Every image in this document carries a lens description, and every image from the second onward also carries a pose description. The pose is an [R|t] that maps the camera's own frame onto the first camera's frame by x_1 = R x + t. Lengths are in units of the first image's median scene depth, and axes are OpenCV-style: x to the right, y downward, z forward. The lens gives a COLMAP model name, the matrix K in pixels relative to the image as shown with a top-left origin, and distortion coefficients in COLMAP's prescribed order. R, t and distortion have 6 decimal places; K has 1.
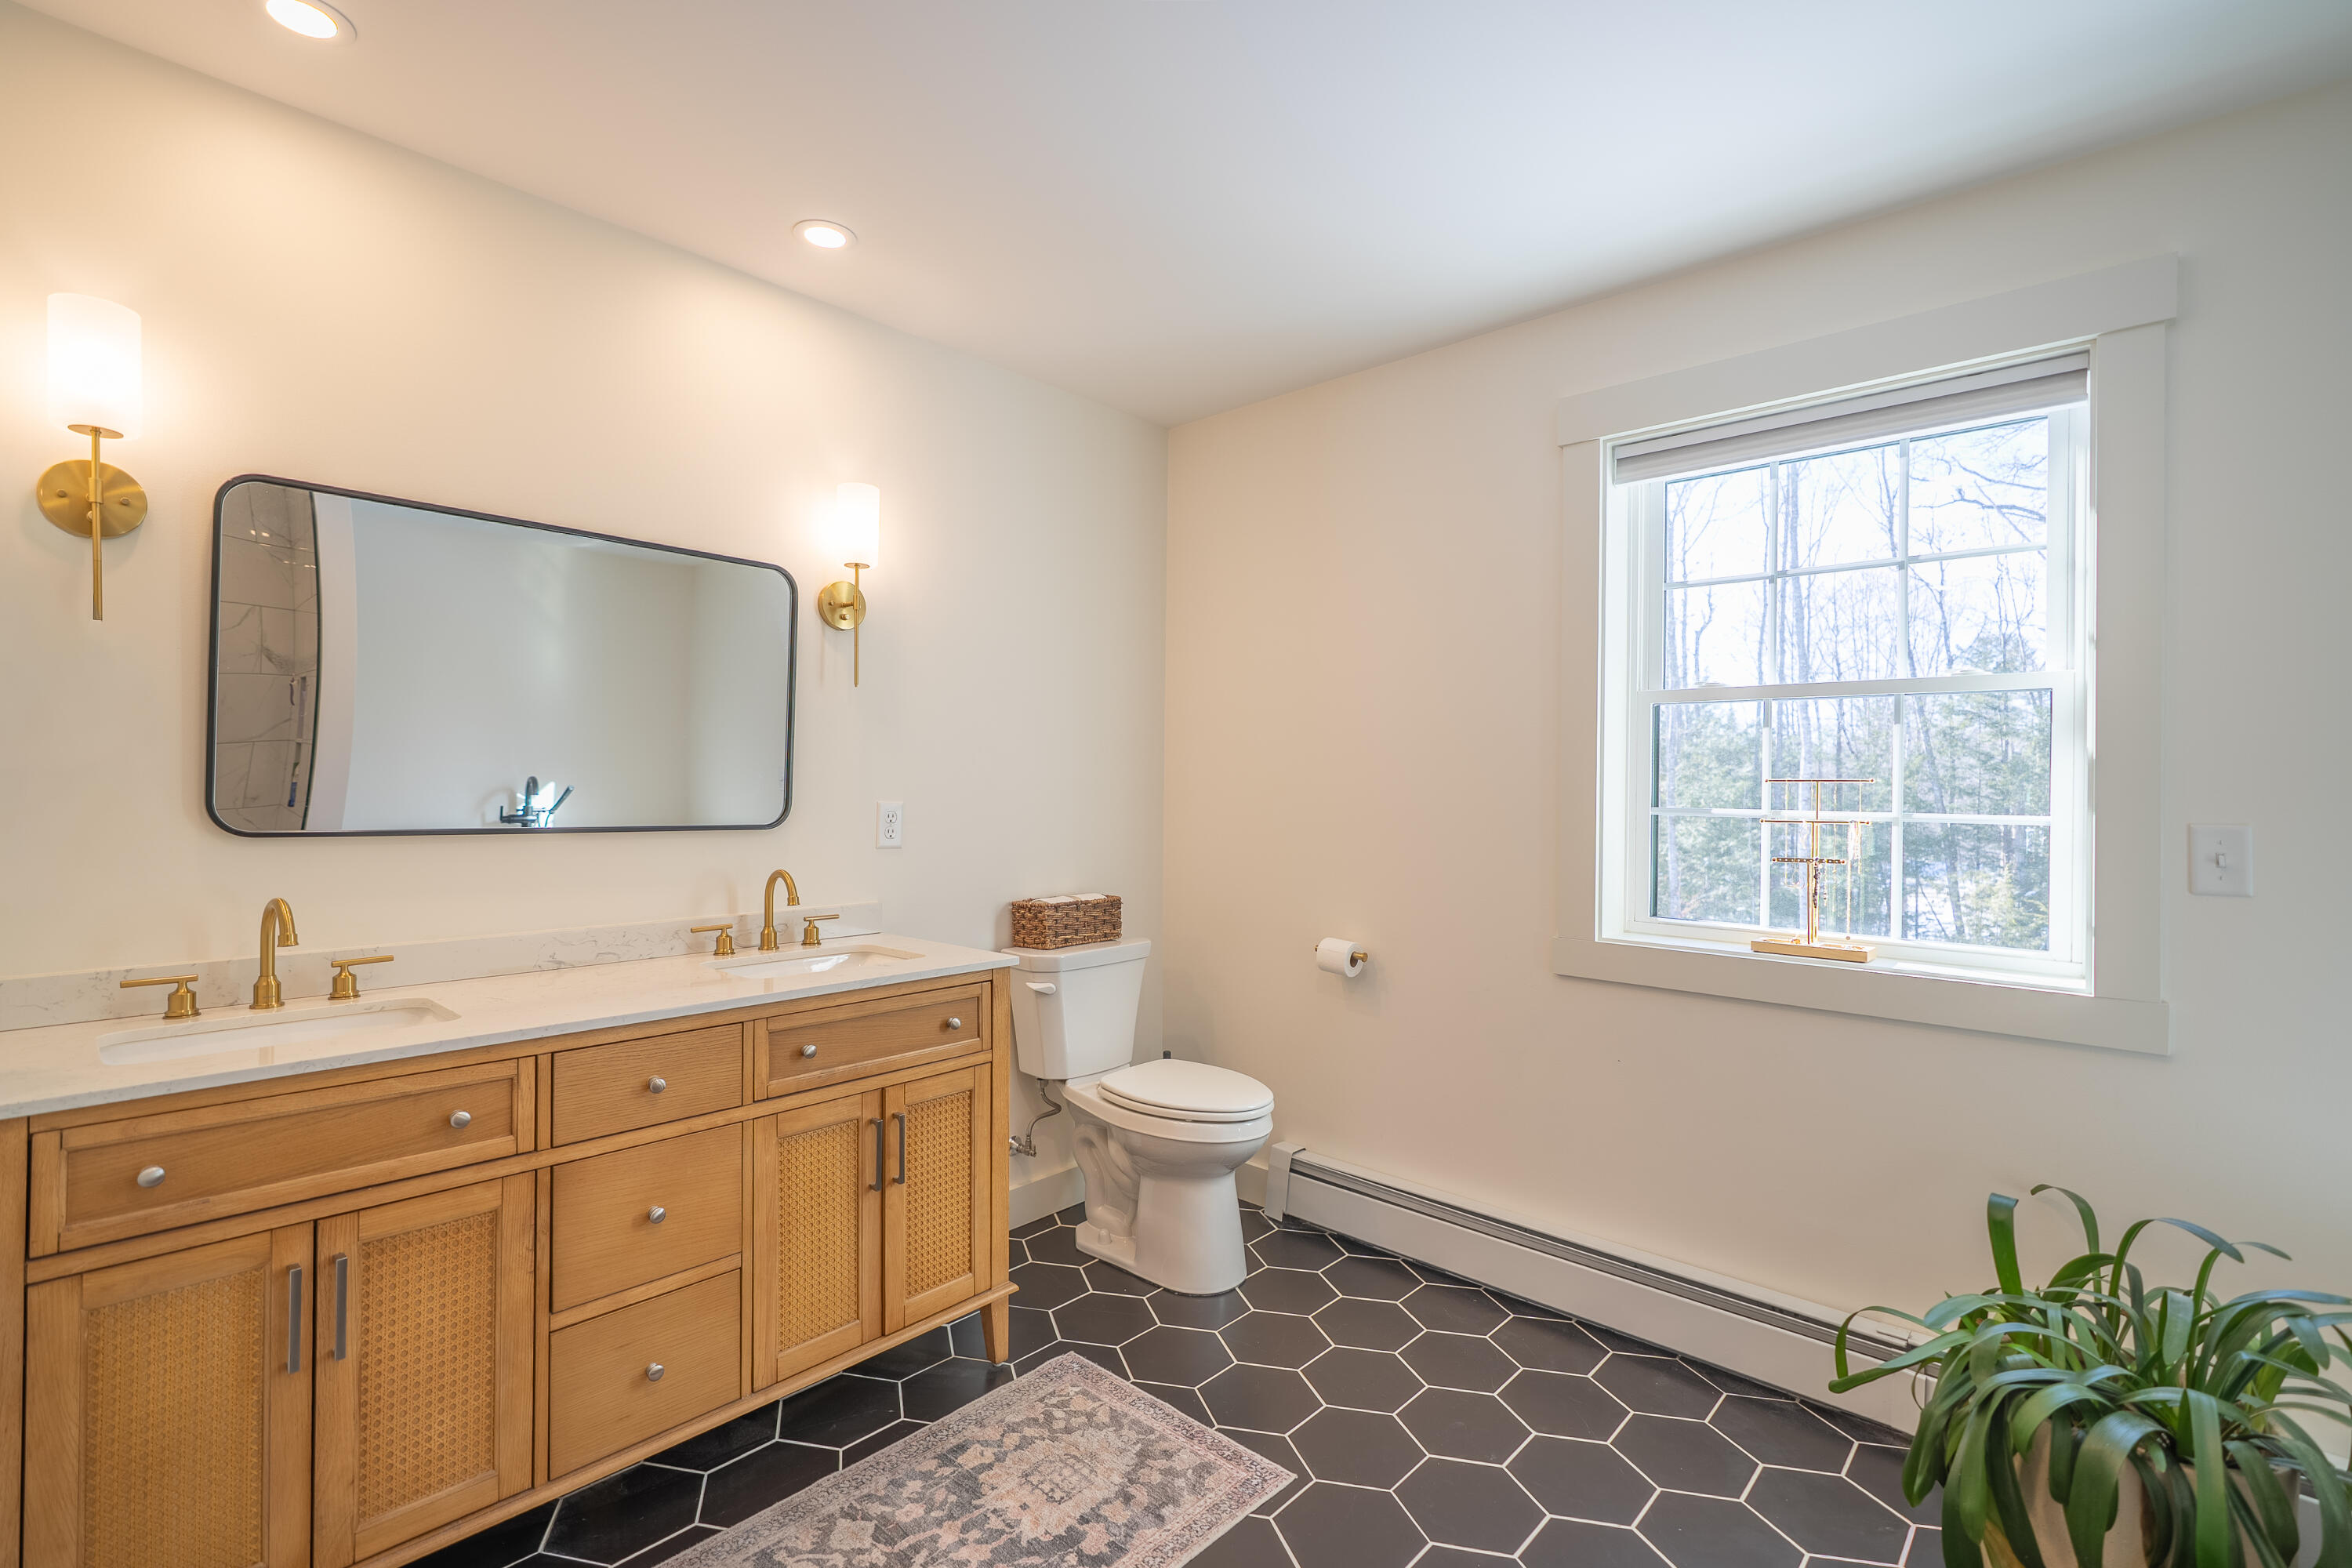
lens RADIAL K [[1051.0, 0, 1179.2], [0, 1051.0, 782.8], [0, 0, 1]] dist [-0.006659, 0.002792]
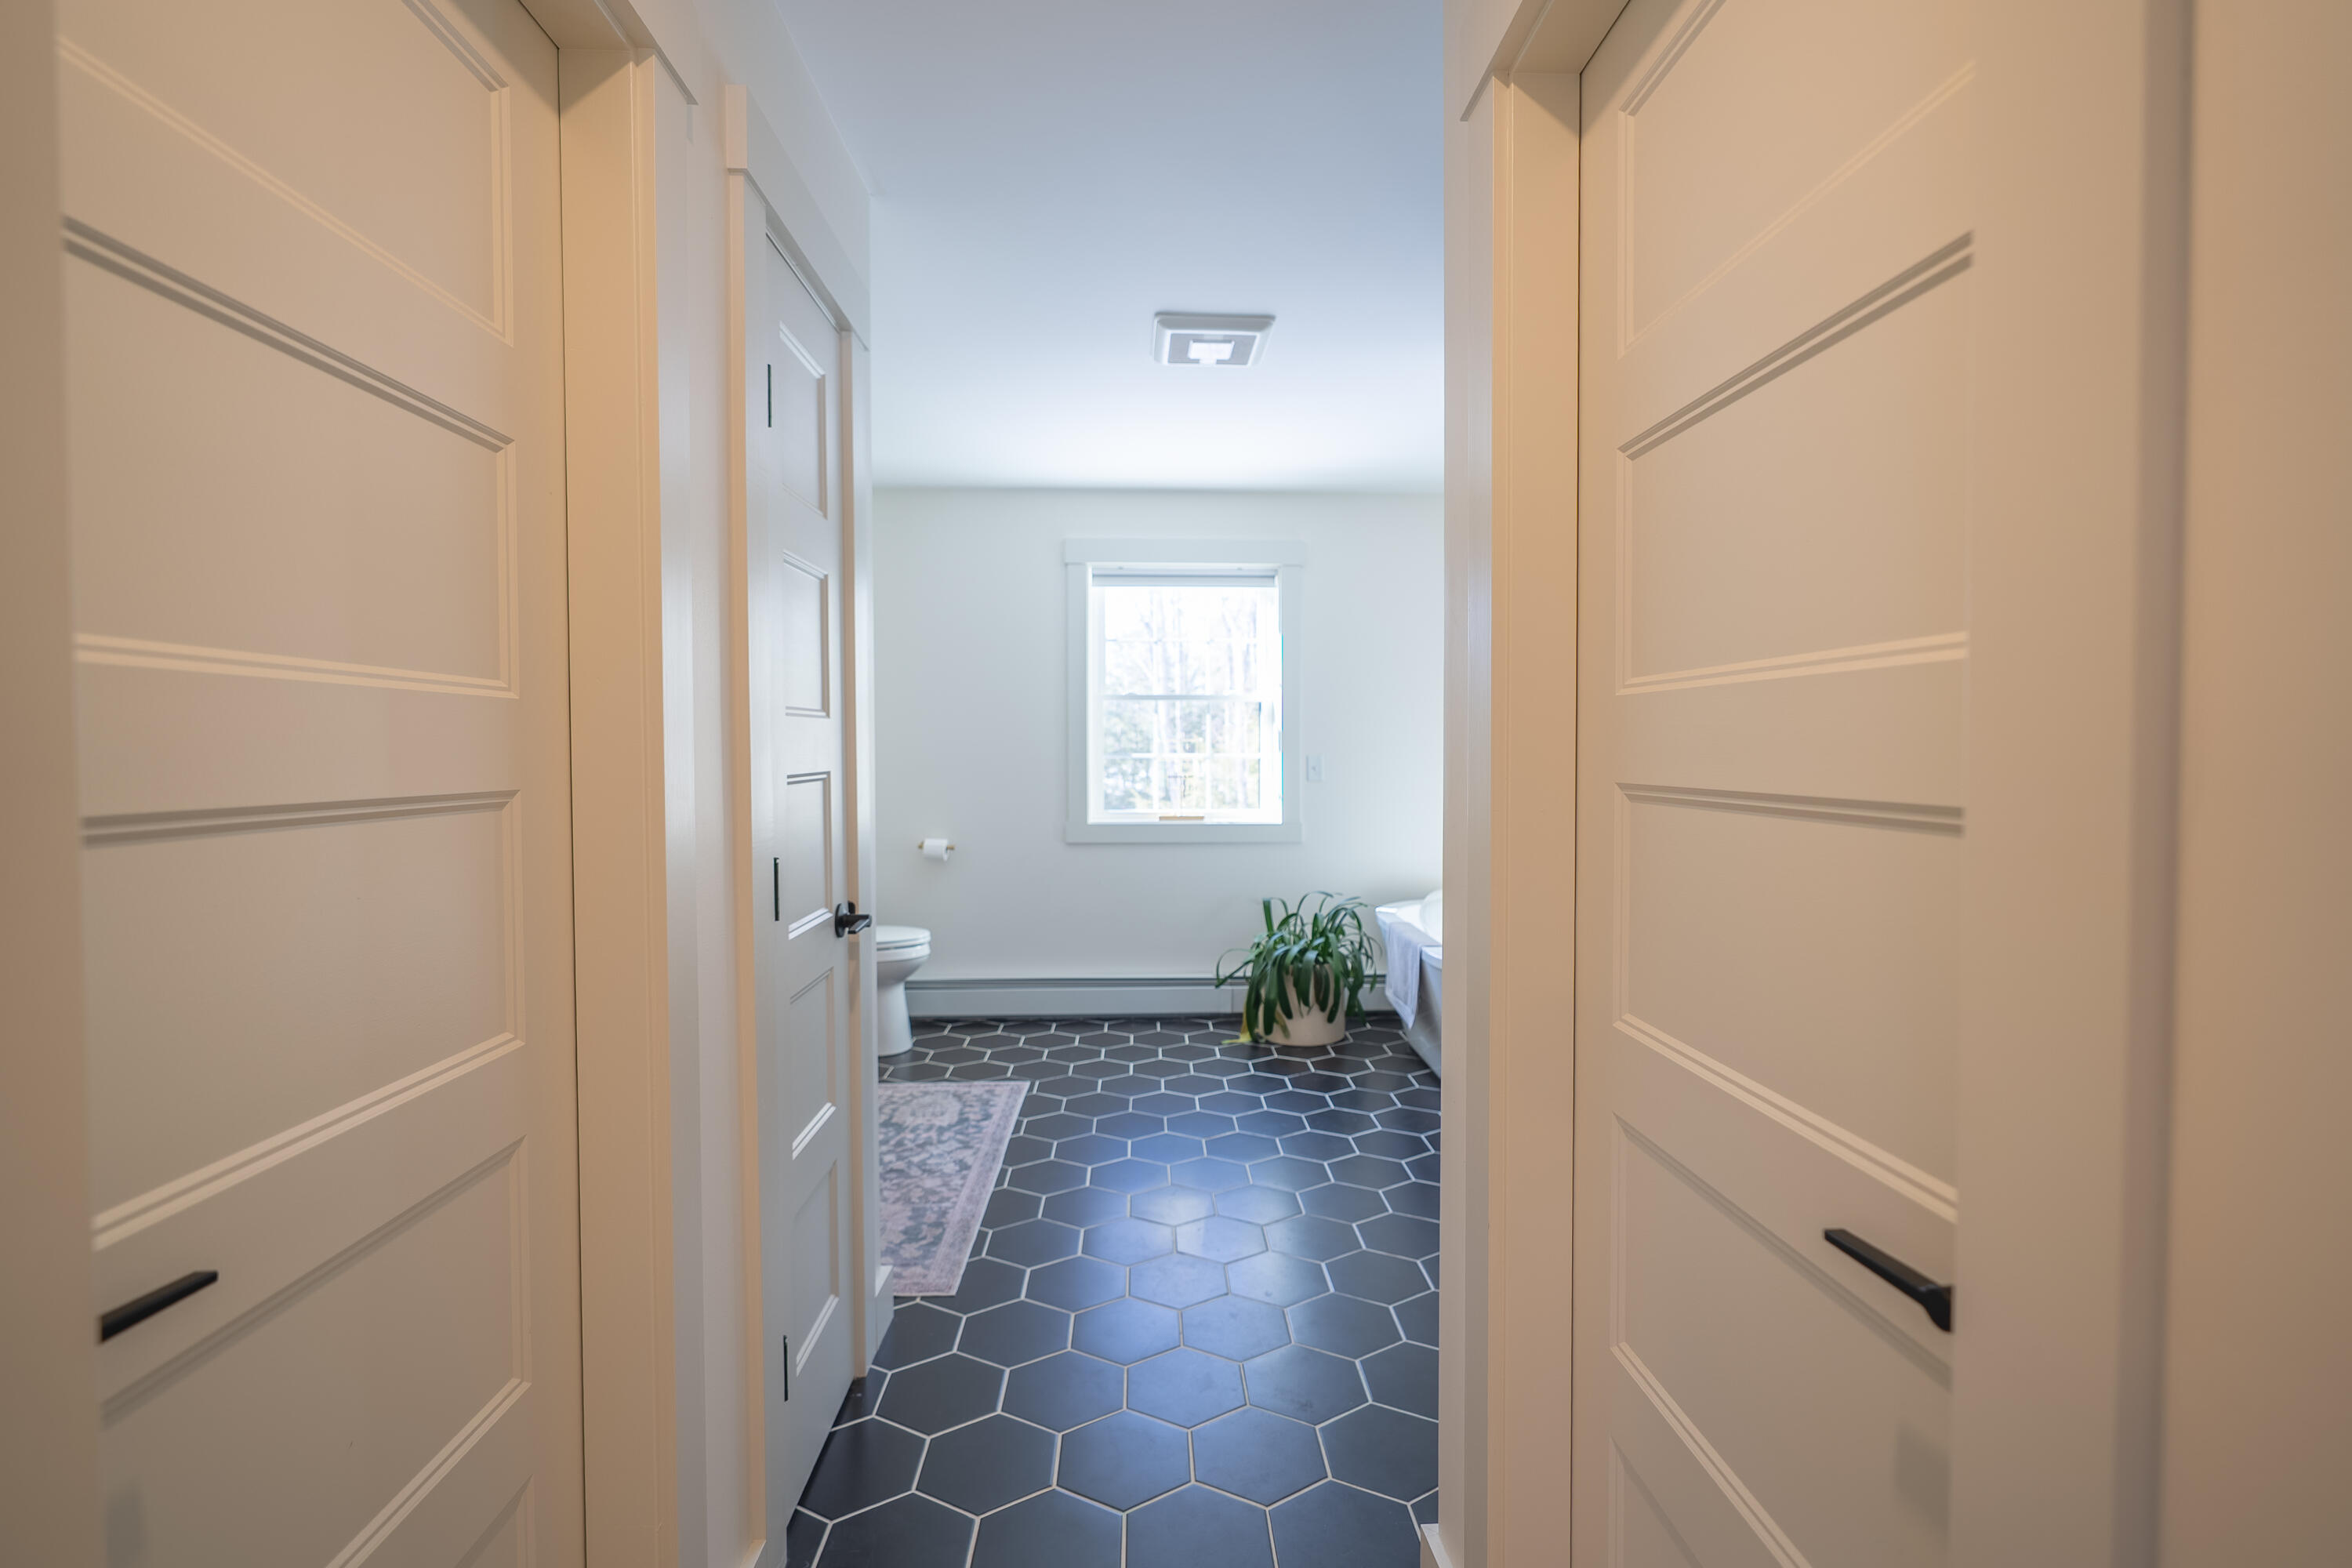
lens RADIAL K [[1051.0, 0, 1172.2], [0, 1051.0, 787.2], [0, 0, 1]] dist [-0.006659, 0.002792]
pose [[0.717357, -0.041062, 0.695495, -0.993971], [0.009664, 0.998752, 0.048998, -0.011579], [-0.696639, -0.028427, 0.716859, -0.592120]]
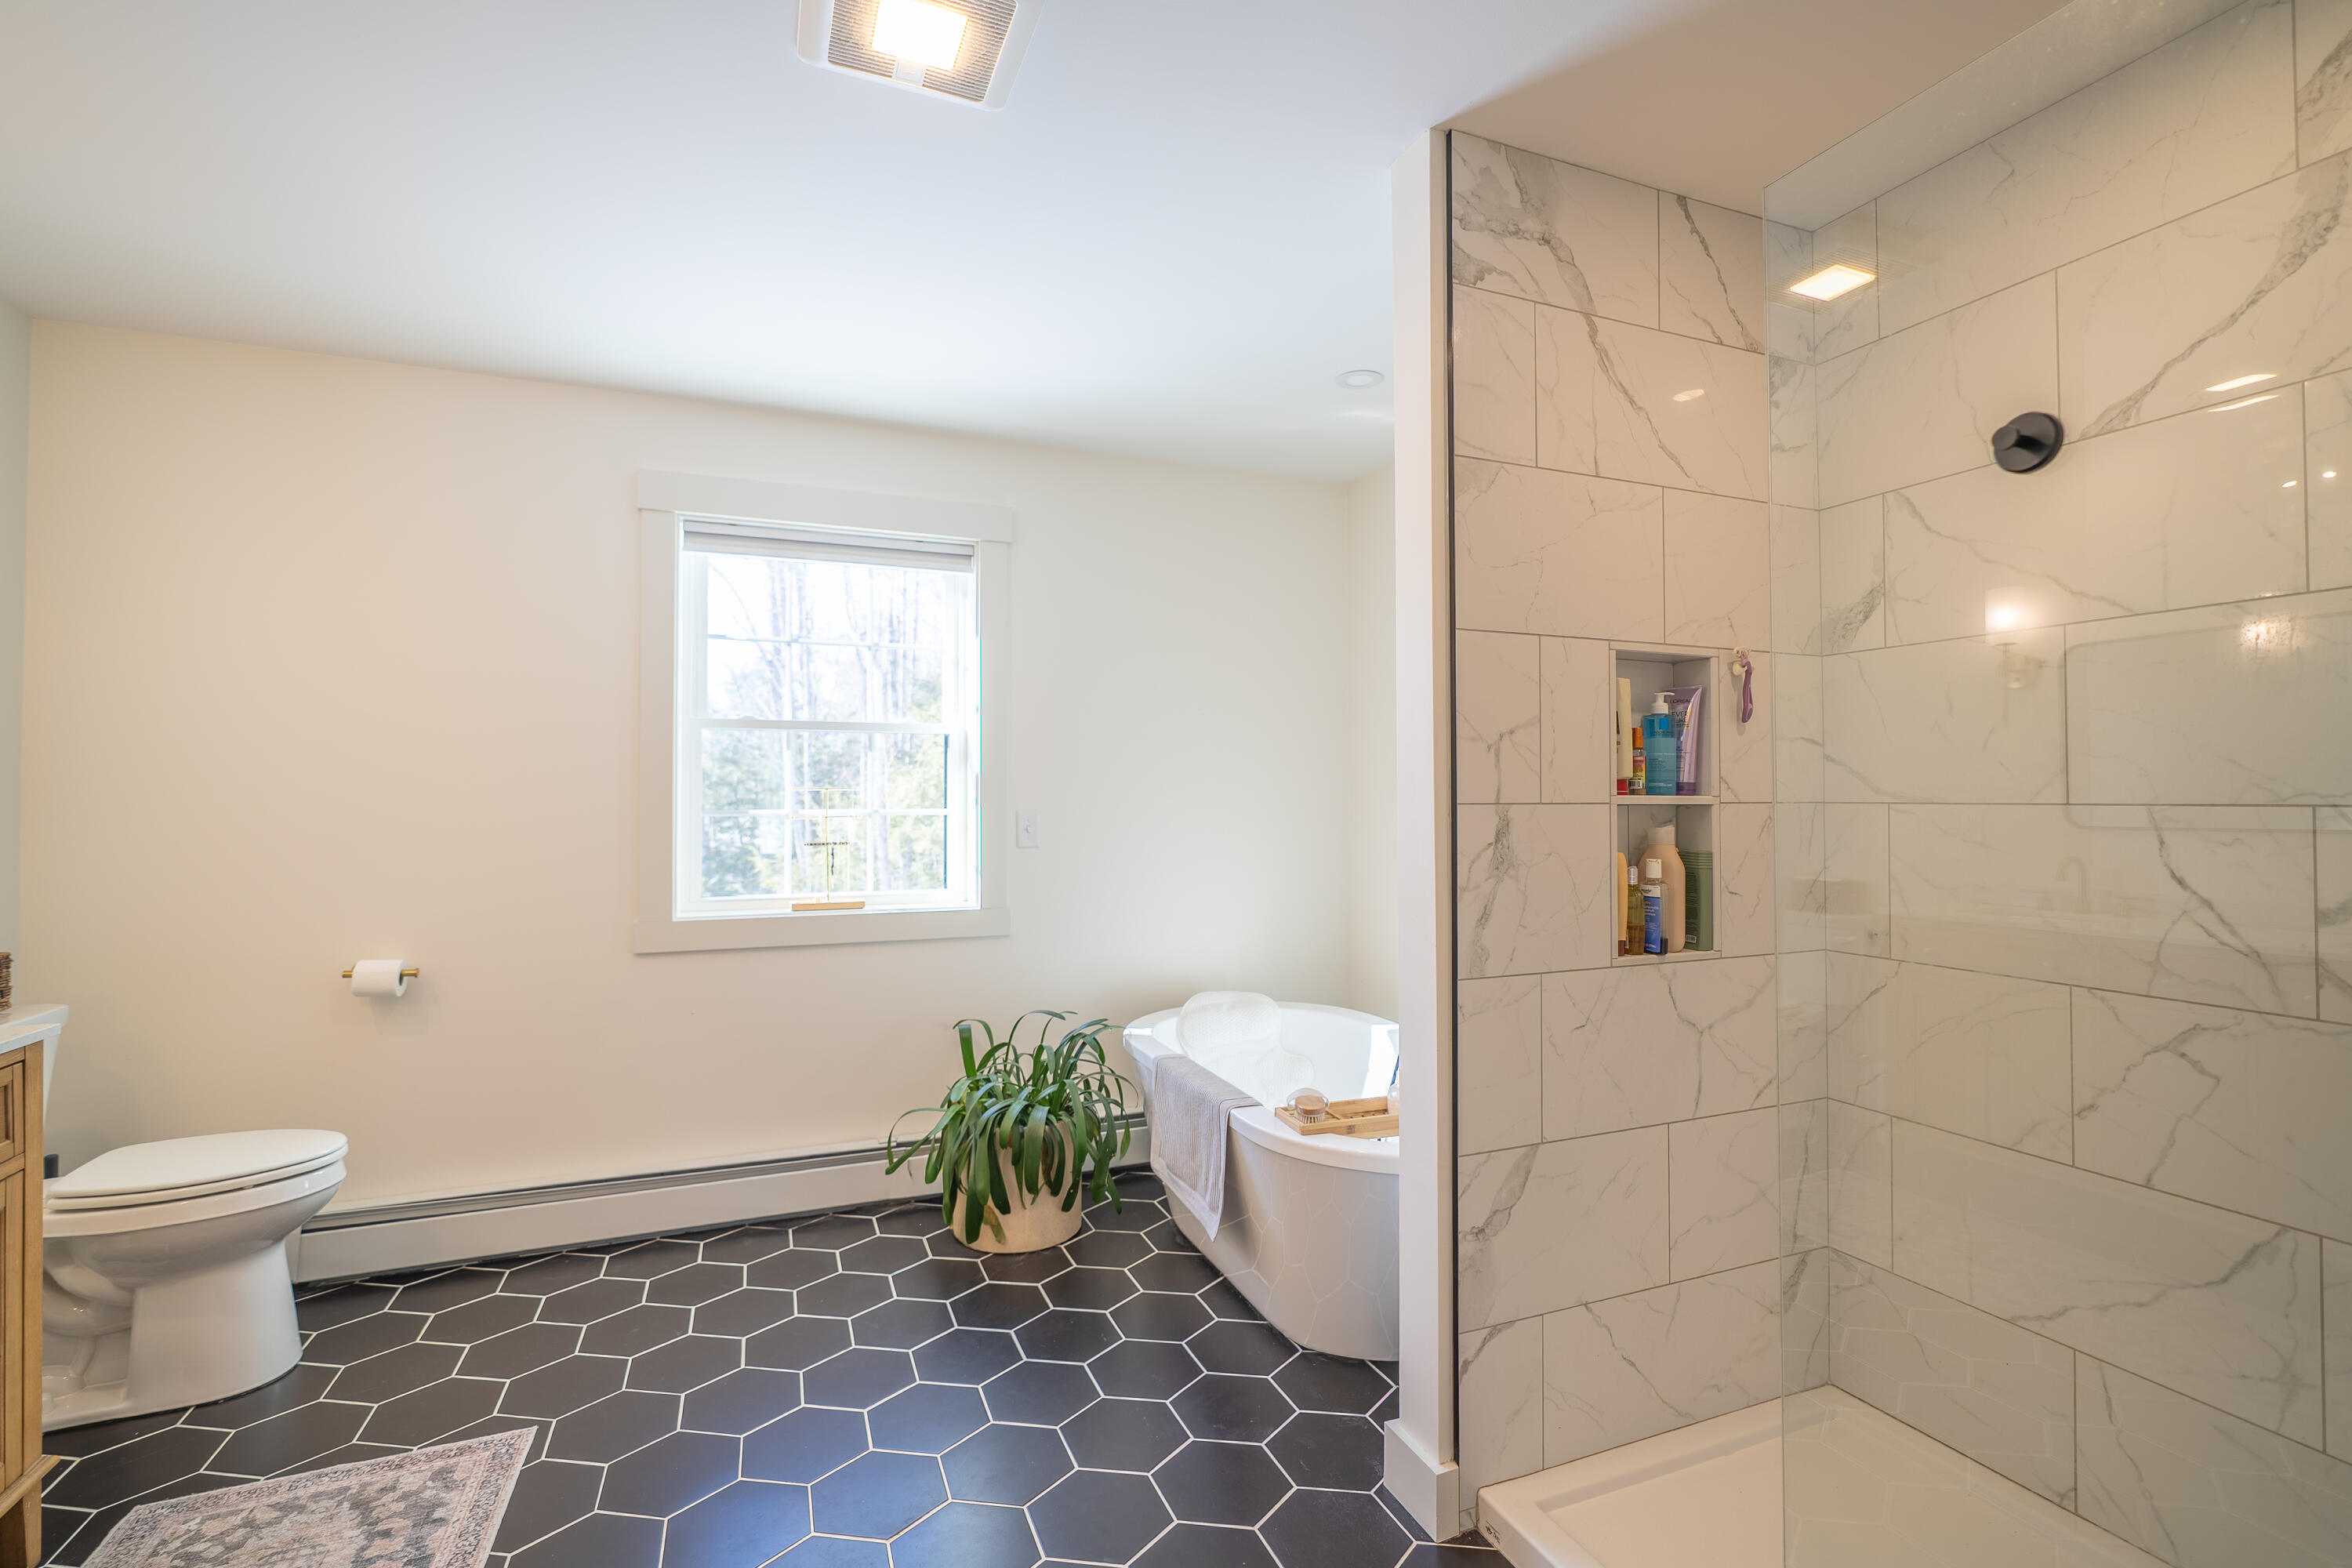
lens RADIAL K [[1051.0, 0, 1185.4], [0, 1051.0, 778.7], [0, 0, 1]] dist [-0.006659, 0.002792]
pose [[0.431346, 0.001401, 0.902186, -0.531226], [0.005642, 0.999975, -0.004250, -0.007489], [-0.902169, 0.006923, 0.431327, -0.081335]]
